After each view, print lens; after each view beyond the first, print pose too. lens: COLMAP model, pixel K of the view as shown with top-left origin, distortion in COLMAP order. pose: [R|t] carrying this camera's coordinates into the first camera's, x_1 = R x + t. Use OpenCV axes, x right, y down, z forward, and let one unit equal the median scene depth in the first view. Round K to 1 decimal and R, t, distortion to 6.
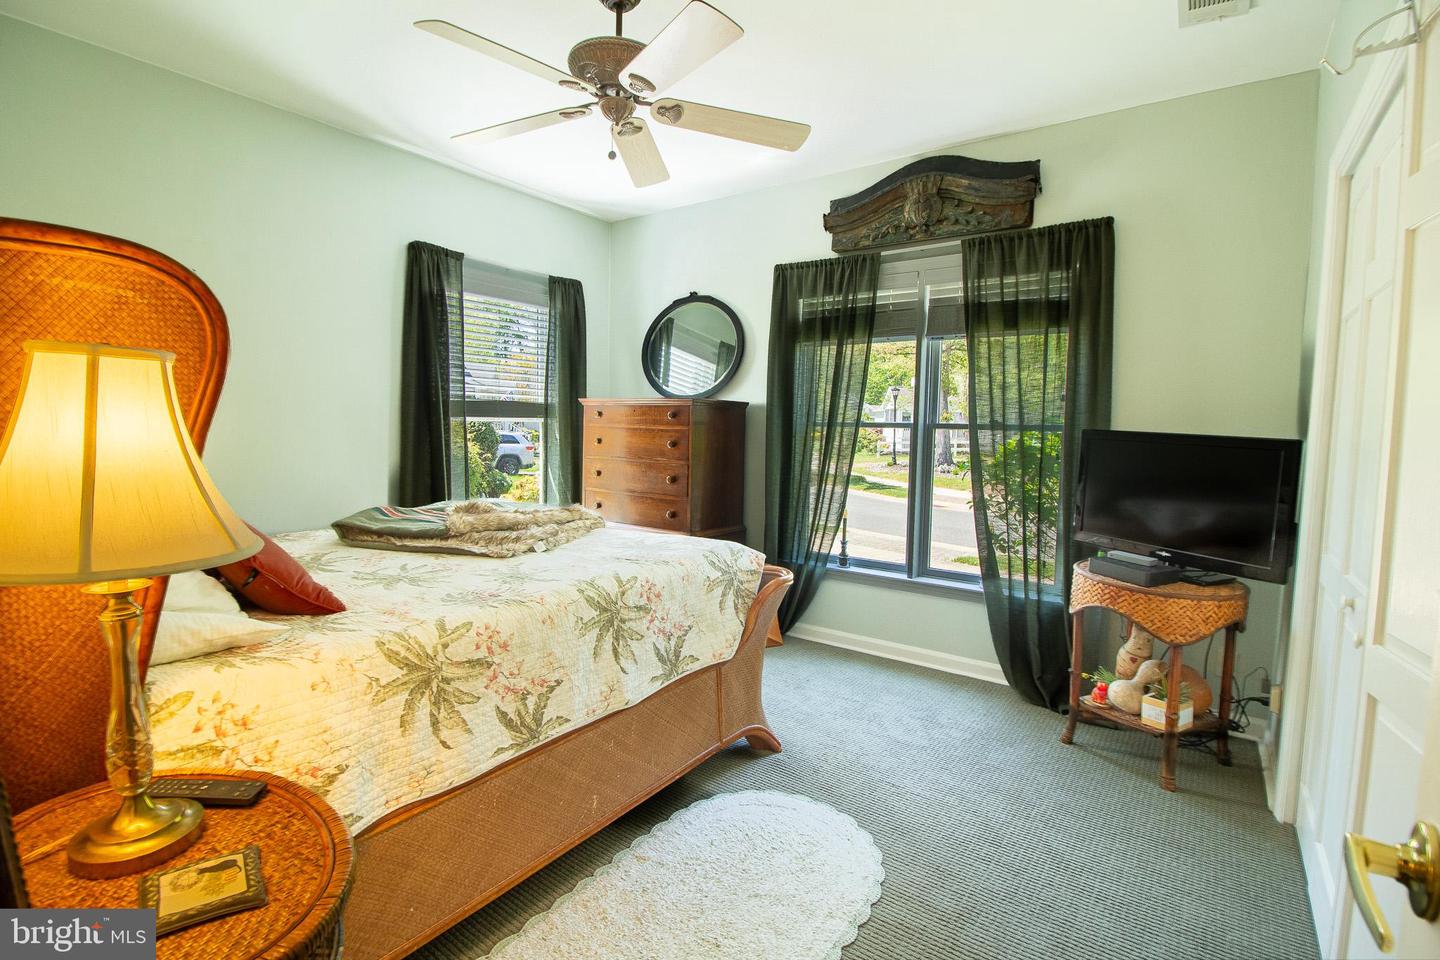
lens RADIAL K [[676.3, 0, 711.8], [0, 676.3, 472.6], [0, 0, 1]] dist [-0.002726, -0.009875]
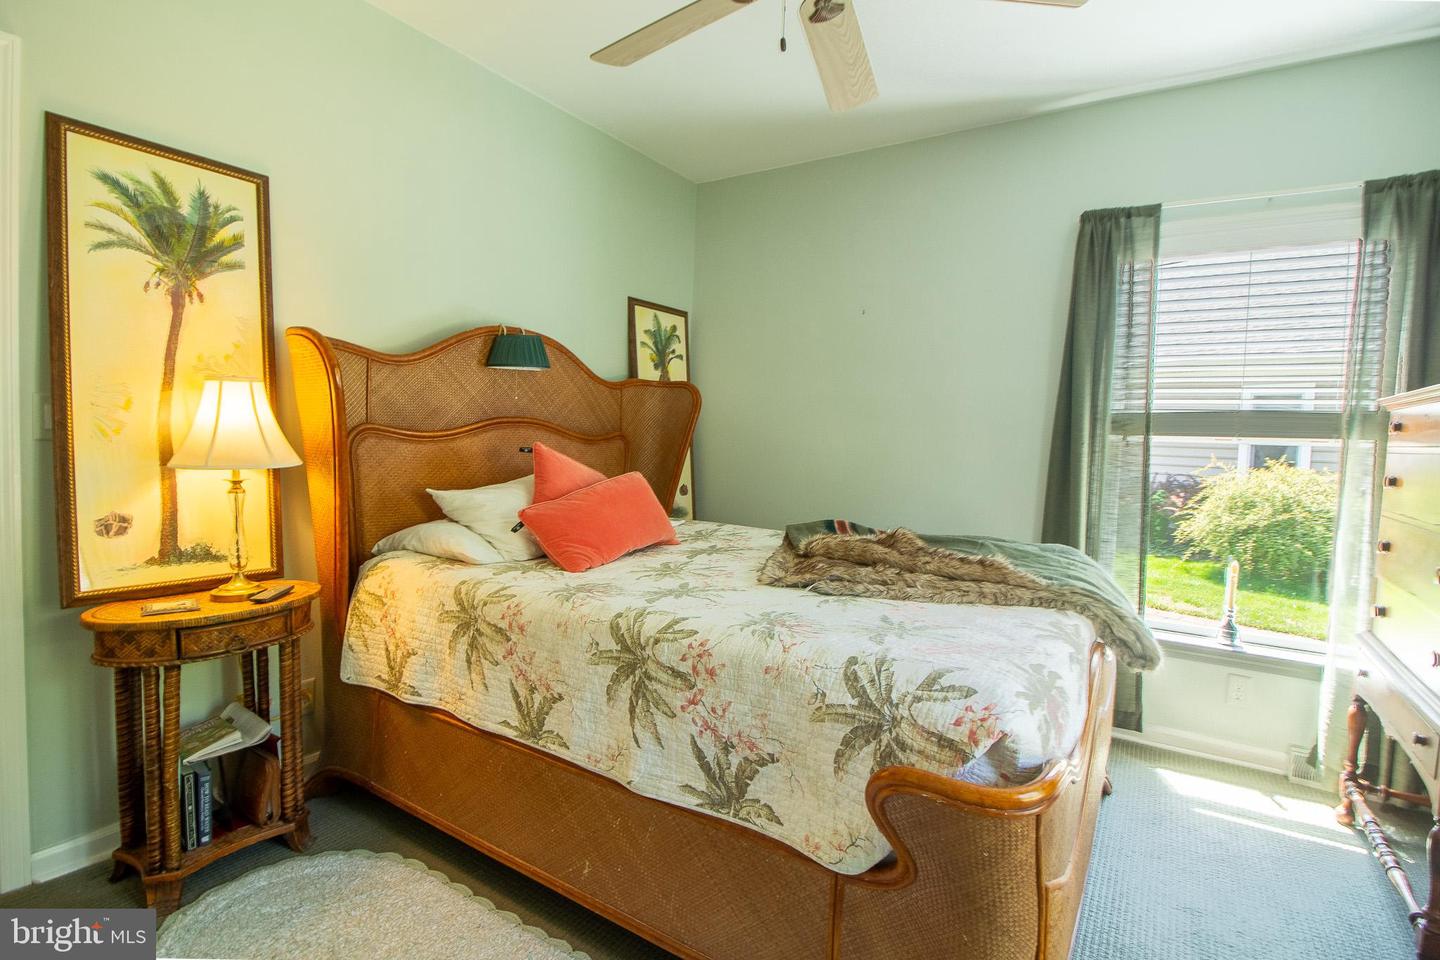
lens RADIAL K [[676.3, 0, 714.8], [0, 676.3, 480.2], [0, 0, 1]] dist [-0.002726, -0.009875]
pose [[0.055285, 0.042027, -0.997586, 0.612130], [-0.101123, 0.994212, 0.036281, -0.031770], [0.993337, 0.098873, 0.059215, 1.006828]]
